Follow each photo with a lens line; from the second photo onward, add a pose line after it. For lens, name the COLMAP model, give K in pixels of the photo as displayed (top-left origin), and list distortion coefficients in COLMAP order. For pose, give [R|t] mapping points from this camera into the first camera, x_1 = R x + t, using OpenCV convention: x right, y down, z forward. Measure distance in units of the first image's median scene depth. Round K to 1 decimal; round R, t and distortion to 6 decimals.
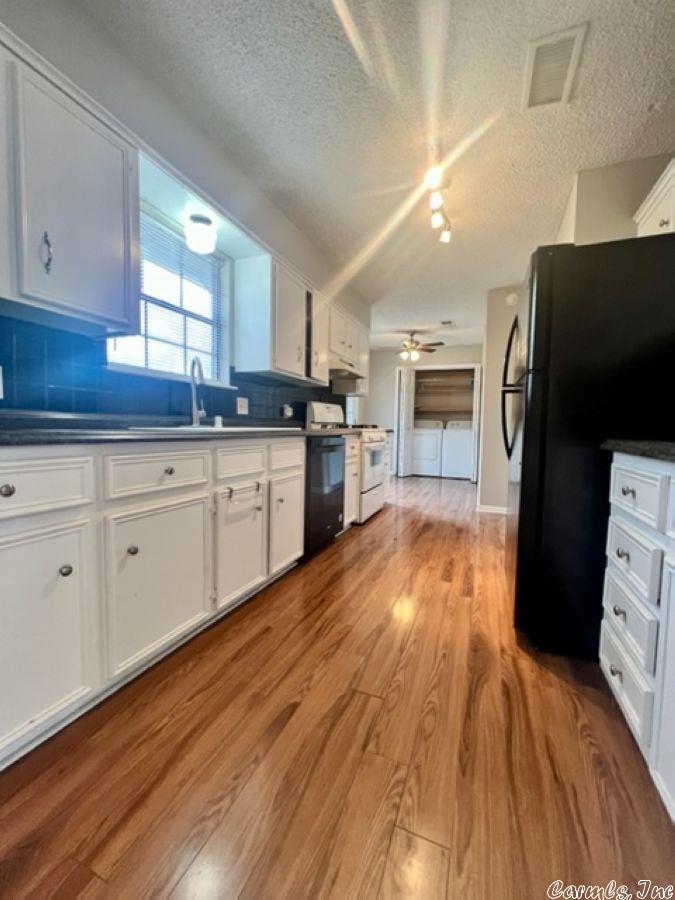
lens RADIAL K [[364.1, 0, 338.4], [0, 364.1, 448.7], [0, 0, 1]] dist [-0.000519, -0.000209]
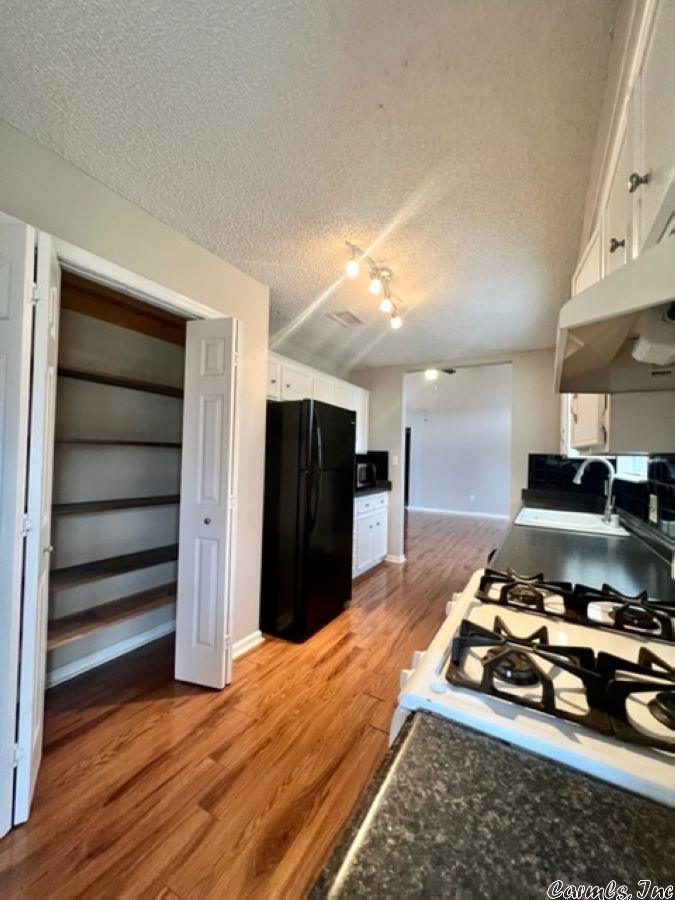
lens RADIAL K [[364.1, 0, 337.4], [0, 364.1, 452.0], [0, 0, 1]] dist [-0.000519, -0.000209]
pose [[-0.992160, -0.037836, 0.119106, 0.231240], [-0.032681, 0.998455, 0.044937, -0.248730], [-0.120622, 0.040693, -0.991864, 1.895065]]
